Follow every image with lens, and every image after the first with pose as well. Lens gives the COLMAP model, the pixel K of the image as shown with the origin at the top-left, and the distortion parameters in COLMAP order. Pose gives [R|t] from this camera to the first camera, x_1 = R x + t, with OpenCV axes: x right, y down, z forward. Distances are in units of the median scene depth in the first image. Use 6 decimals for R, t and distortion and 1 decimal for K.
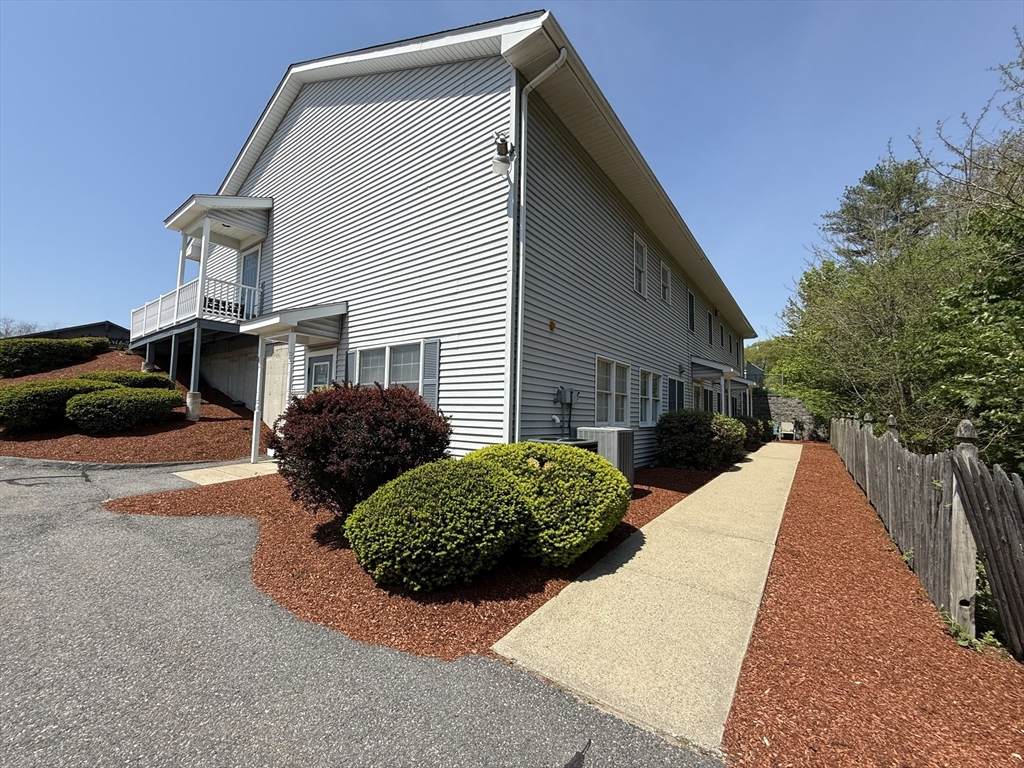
lens RADIAL K [[407.3, 0, 512.0], [0, 407.3, 384.0], [0, 0, 1]] dist [0.000842, 0.000154]
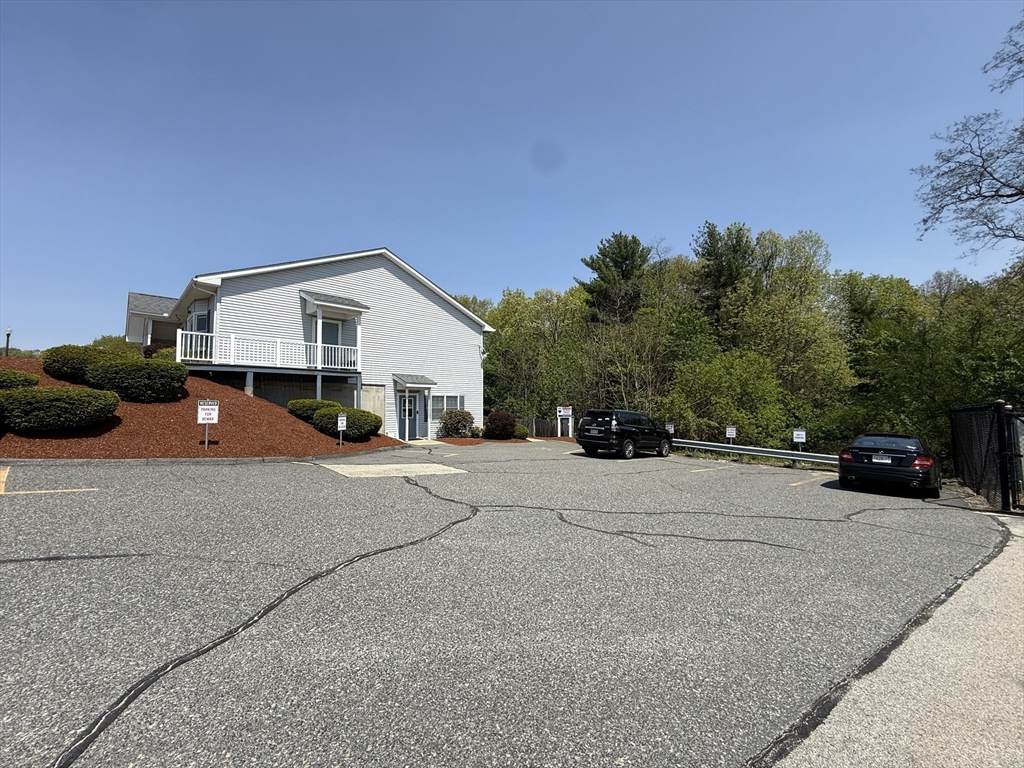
lens RADIAL K [[407.3, 0, 512.0], [0, 407.3, 384.0], [0, 0, 1]] dist [0.000842, 0.000154]
pose [[0.178724, 0.027231, 0.983522, -3.456766], [-0.076336, 0.996988, -0.013732, -0.187457], [-0.980933, -0.072624, 0.180265, -0.046505]]
